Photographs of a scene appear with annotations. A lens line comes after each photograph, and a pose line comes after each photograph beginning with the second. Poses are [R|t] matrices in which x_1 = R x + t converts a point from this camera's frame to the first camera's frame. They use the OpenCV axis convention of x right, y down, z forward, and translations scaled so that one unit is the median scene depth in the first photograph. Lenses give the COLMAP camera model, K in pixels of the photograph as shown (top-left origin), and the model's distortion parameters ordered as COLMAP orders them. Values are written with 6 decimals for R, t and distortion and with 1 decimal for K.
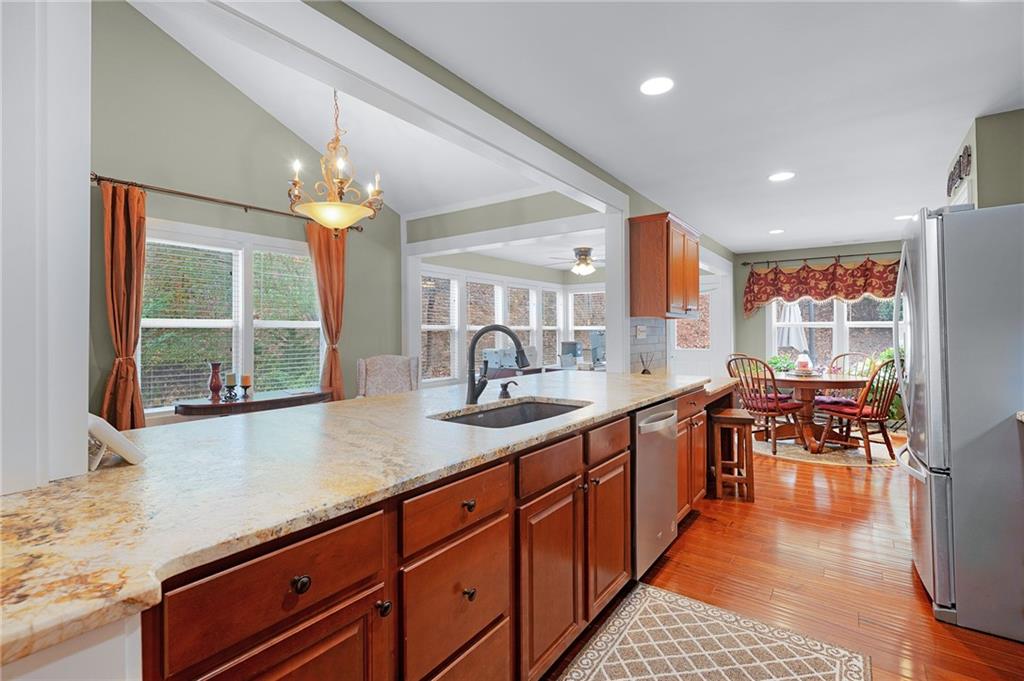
lens RADIAL K [[469.4, 0, 511.0], [0, 469.4, 326.9], [0, 0, 1]] dist [0.000114, 0.000282]
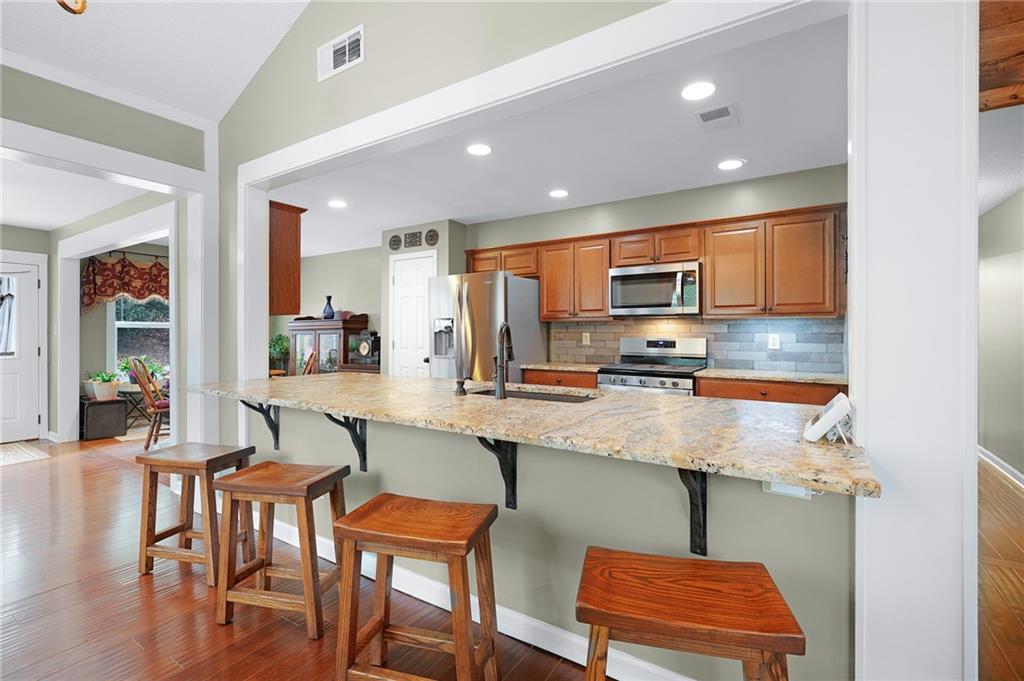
lens RADIAL K [[465.4, 0, 513.1], [0, 465.4, 330.1], [0, 0, 1]] dist [-0.000091, 0.000027]
pose [[-0.053958, 0.007513, 0.998515, -0.479121], [-0.010526, 0.999912, -0.008093, 0.008507], [-0.998488, -0.010947, -0.053874, 0.443292]]
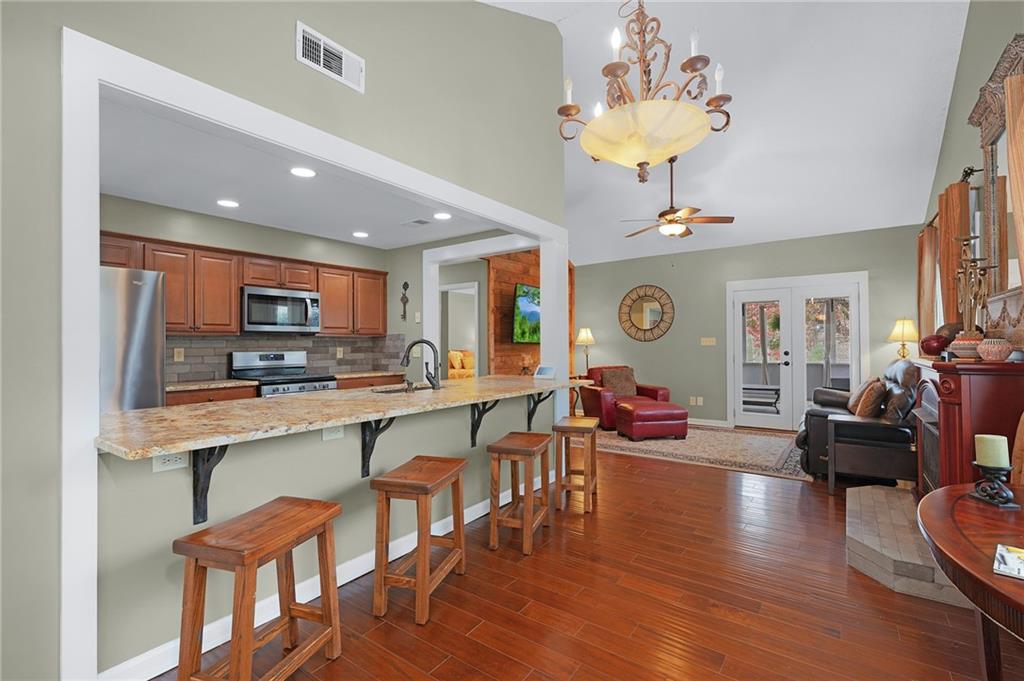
lens RADIAL K [[460.7, 0, 509.2], [0, 460.7, 340.0], [0, 0, 1]] dist [-0.000808, -0.000256]
pose [[-0.999932, 0.010972, -0.004009, -0.140401], [0.011052, 0.999730, -0.020446, 0.013612], [0.003783, -0.020489, -0.999783, 1.094155]]
